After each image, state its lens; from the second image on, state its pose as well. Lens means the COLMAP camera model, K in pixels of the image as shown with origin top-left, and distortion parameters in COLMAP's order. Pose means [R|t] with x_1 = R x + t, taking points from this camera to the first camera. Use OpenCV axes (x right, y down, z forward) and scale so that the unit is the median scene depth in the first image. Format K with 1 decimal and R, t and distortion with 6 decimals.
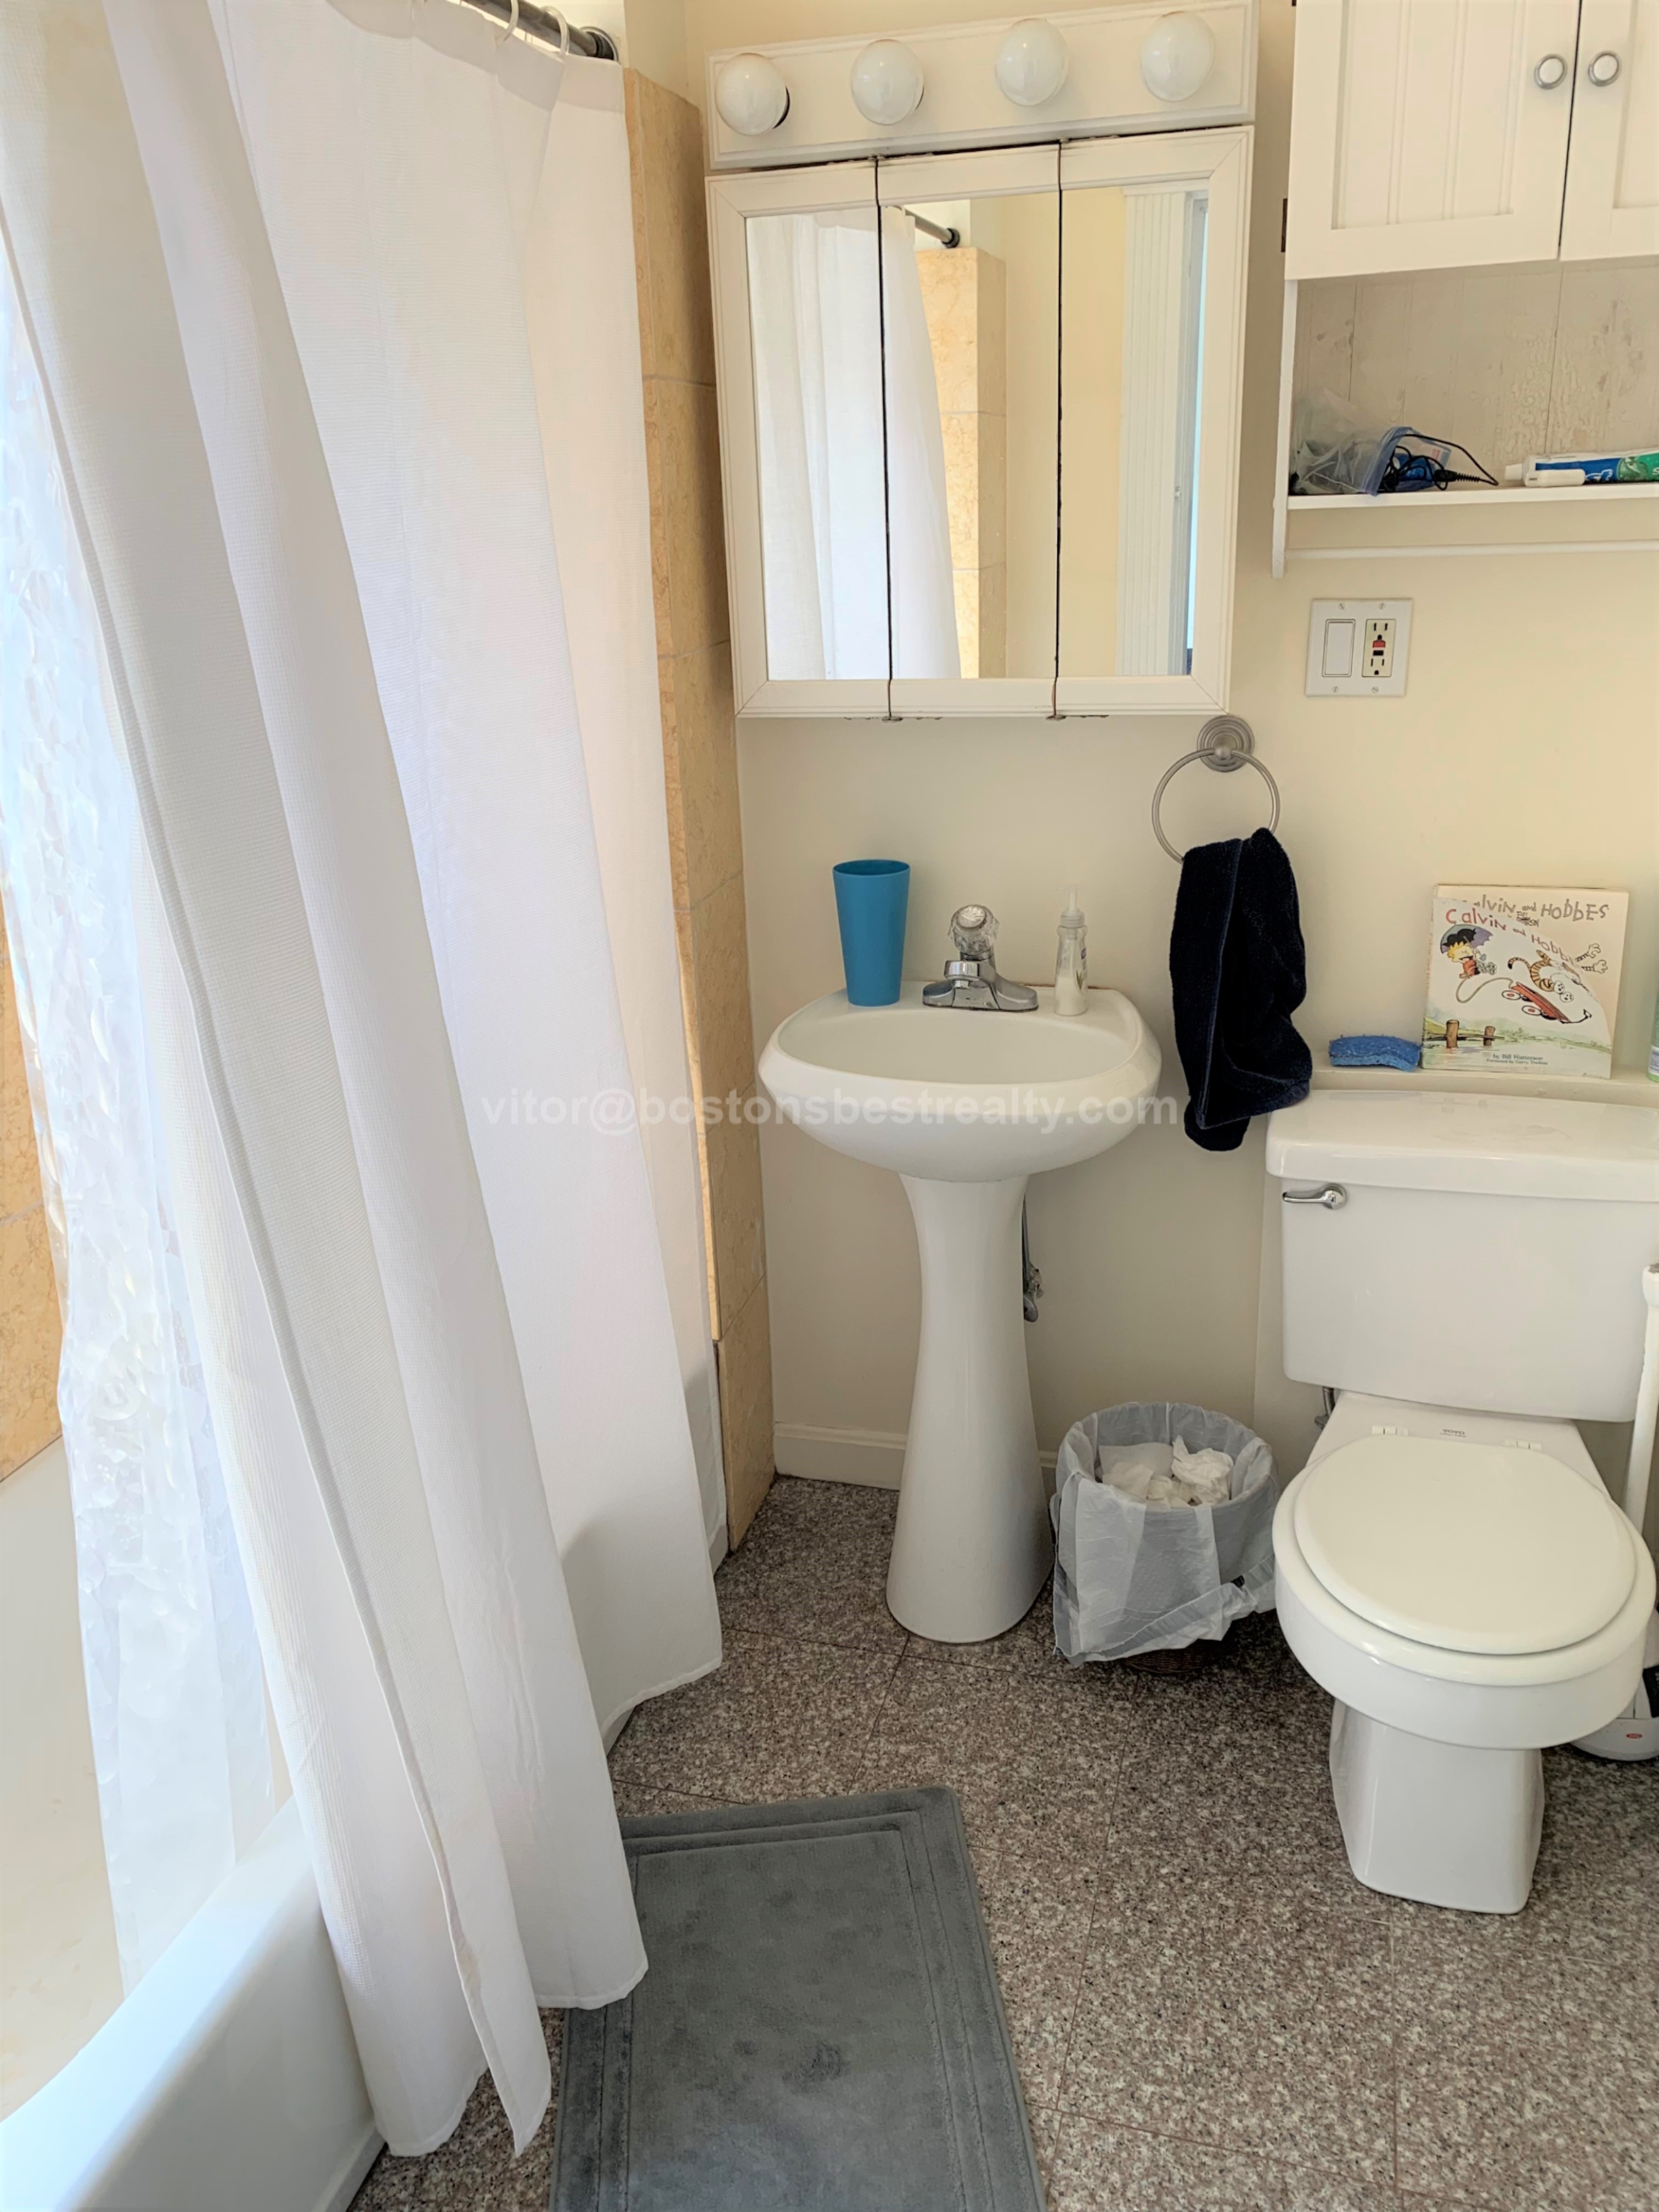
lens RADIAL K [[1710.9, 0, 826.0], [0, 1710.9, 1107.3], [0, 0, 1]] dist [0.056339, -0.052804]
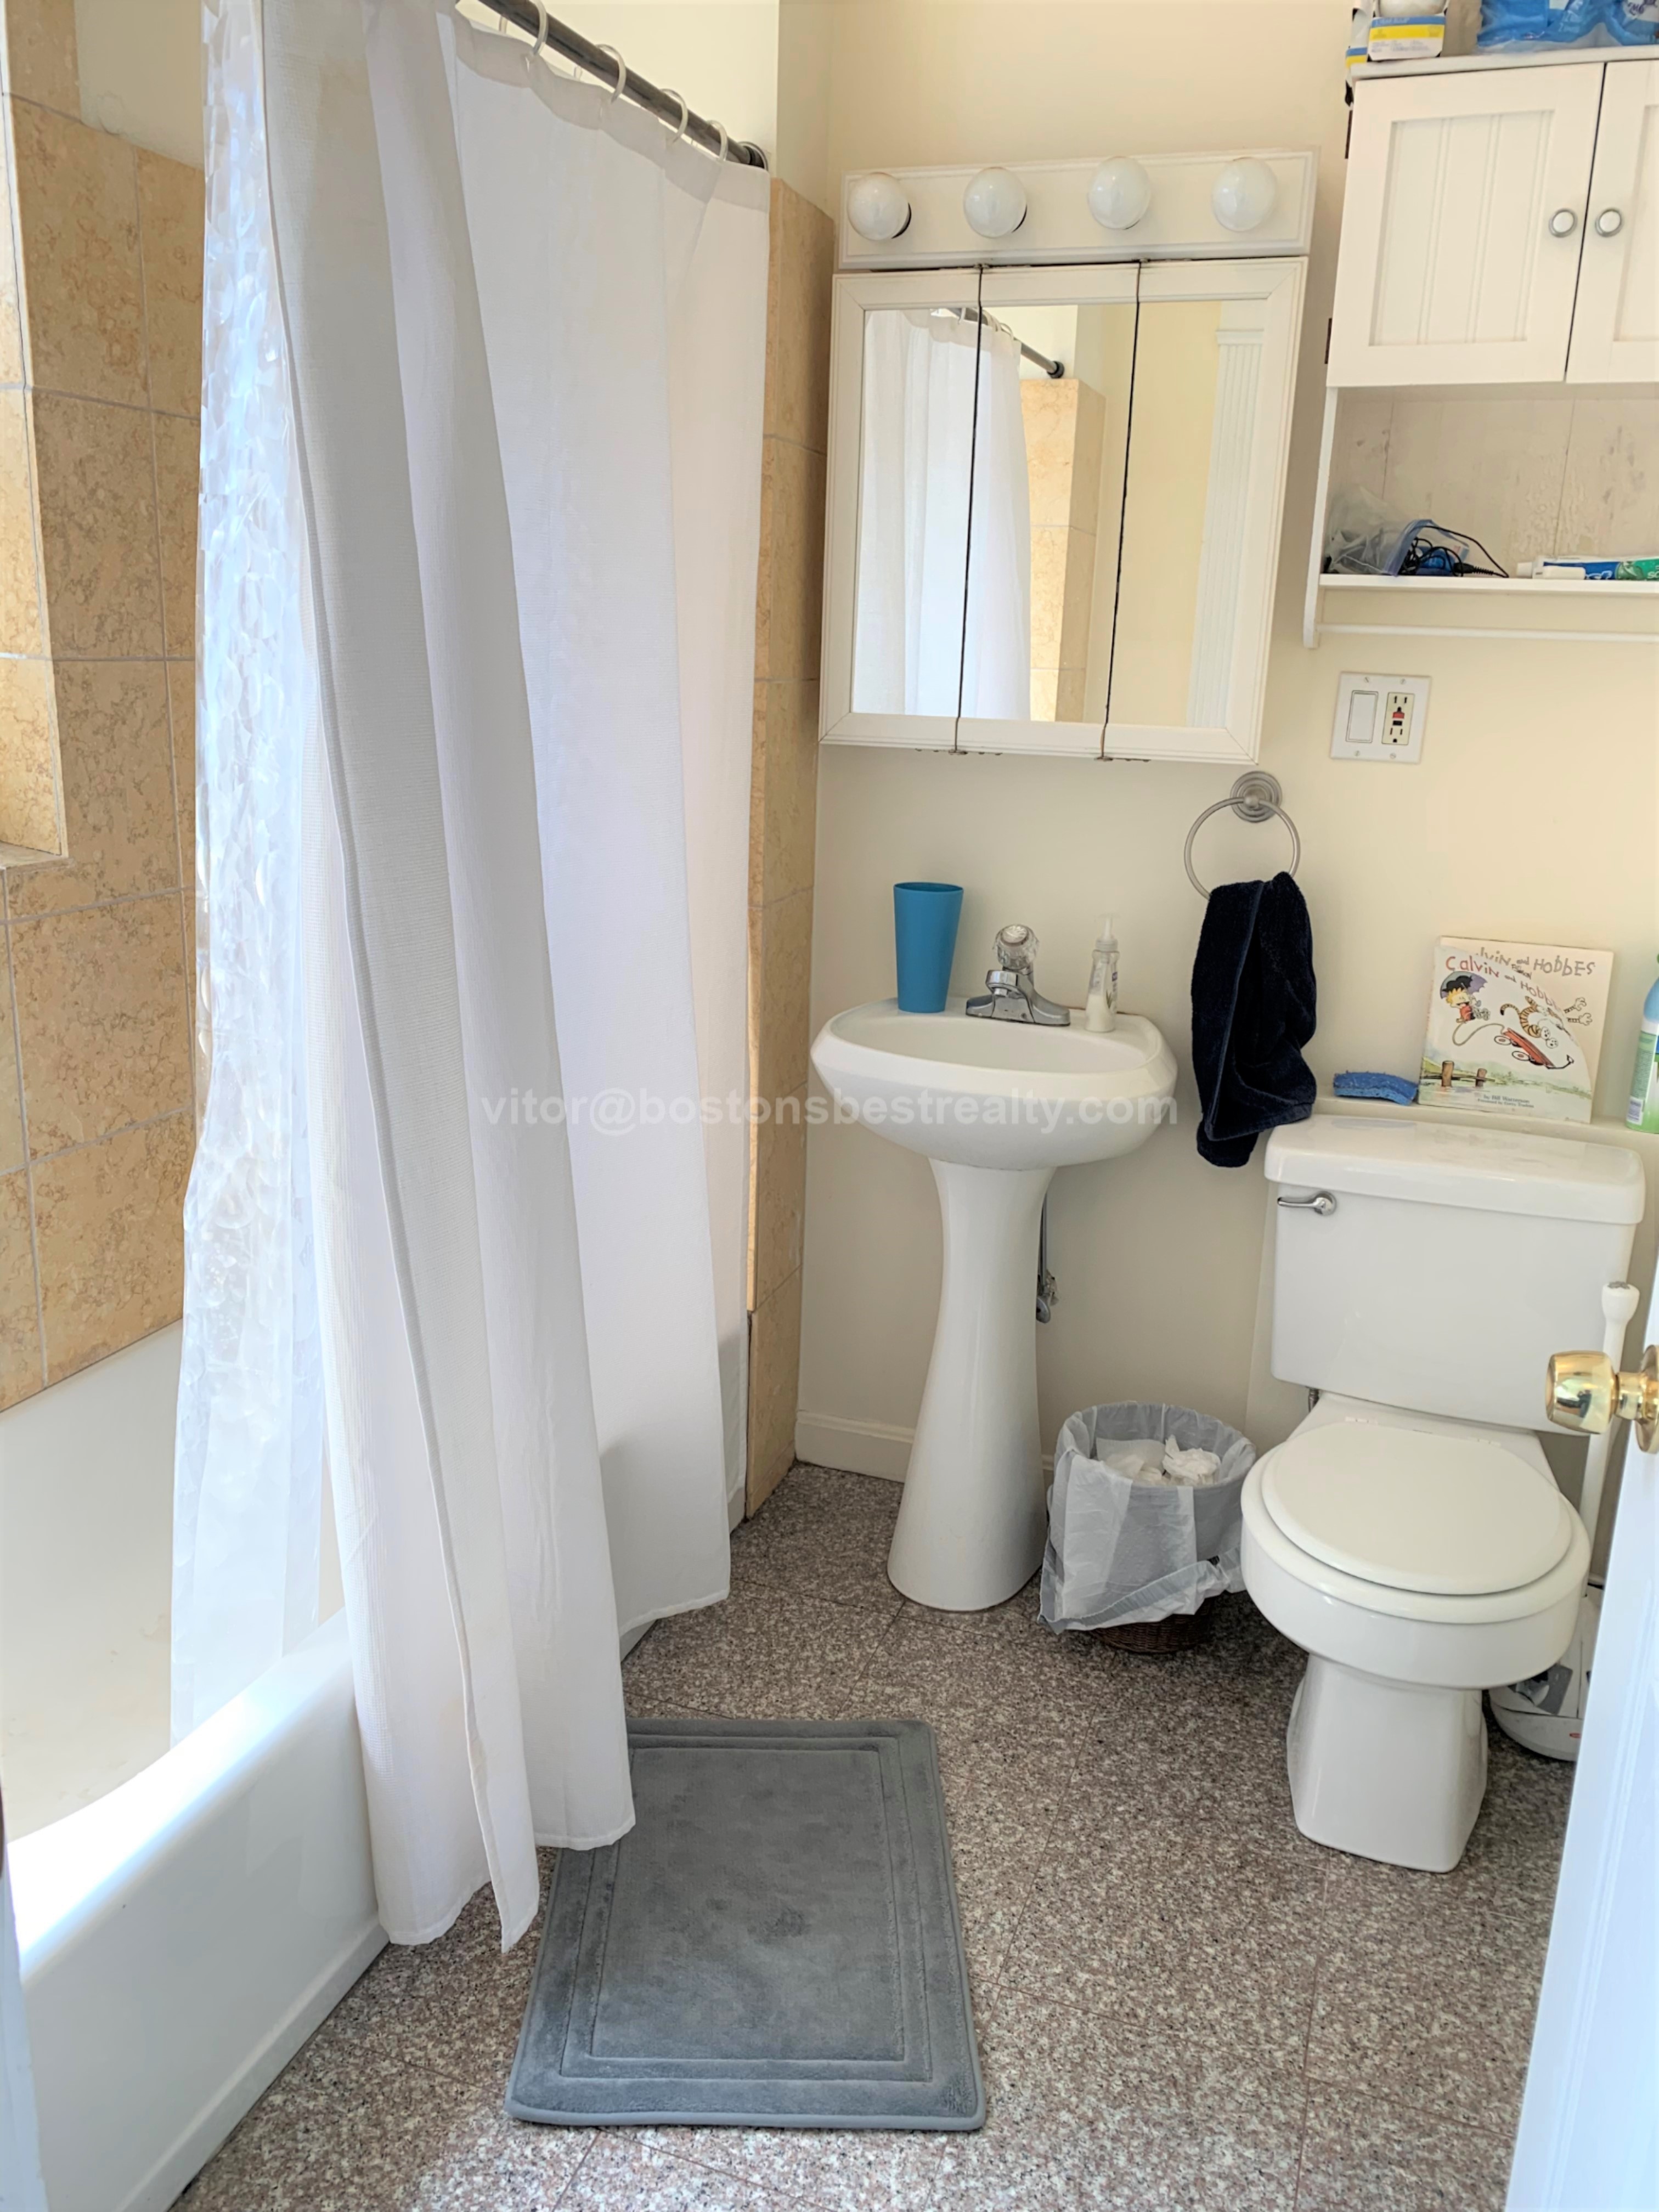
lens RADIAL K [[1710.9, 0, 826.9], [0, 1710.9, 1100.0], [0, 0, 1]] dist [0.056339, -0.052804]
pose [[0.995540, 0.085142, -0.040627, 0.020605], [-0.088196, 0.992847, -0.080474, 0.107115], [0.033485, 0.083698, 0.995928, -0.107755]]
